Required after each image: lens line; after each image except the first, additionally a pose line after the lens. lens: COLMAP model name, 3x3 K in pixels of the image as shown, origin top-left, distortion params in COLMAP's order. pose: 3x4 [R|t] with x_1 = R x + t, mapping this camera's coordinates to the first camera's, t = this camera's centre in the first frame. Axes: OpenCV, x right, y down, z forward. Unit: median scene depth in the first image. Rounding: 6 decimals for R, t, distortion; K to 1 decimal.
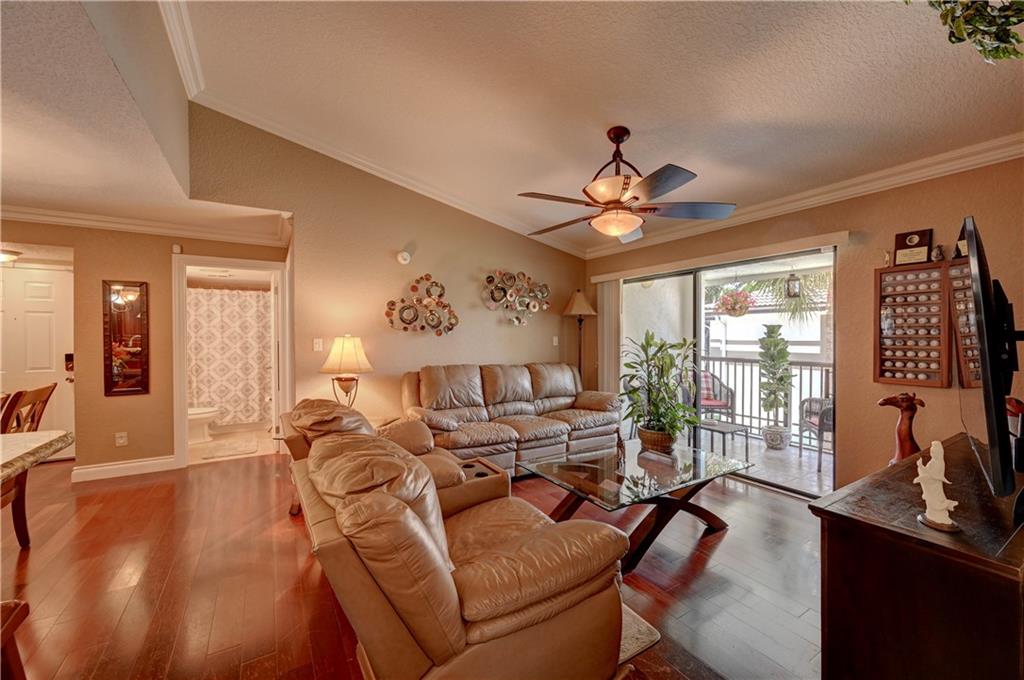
lens RADIAL K [[404.5, 0, 512.5], [0, 404.5, 340.3], [0, 0, 1]] dist [-0.001109, 0.000014]
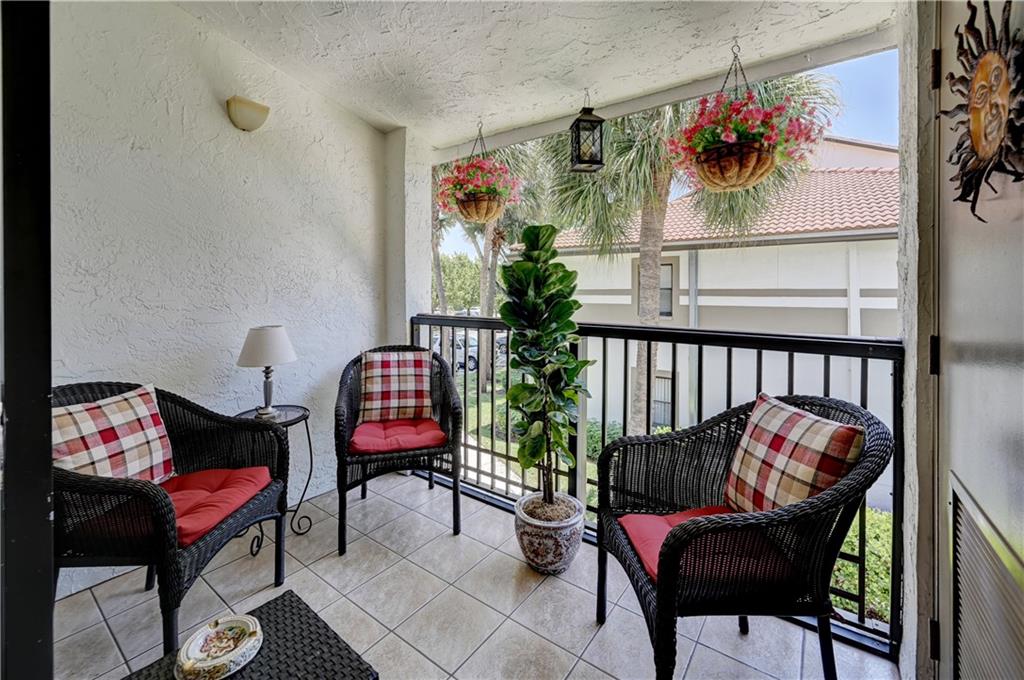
lens RADIAL K [[417.4, 0, 514.9], [0, 417.4, 294.1], [0, 0, 1]] dist [-0.000151, 0.000007]
pose [[0.925657, 0.004167, 0.378341, 0.474494], [-0.001297, 0.999968, -0.007840, 0.024287], [-0.378362, 0.006766, 0.925633, 0.651014]]
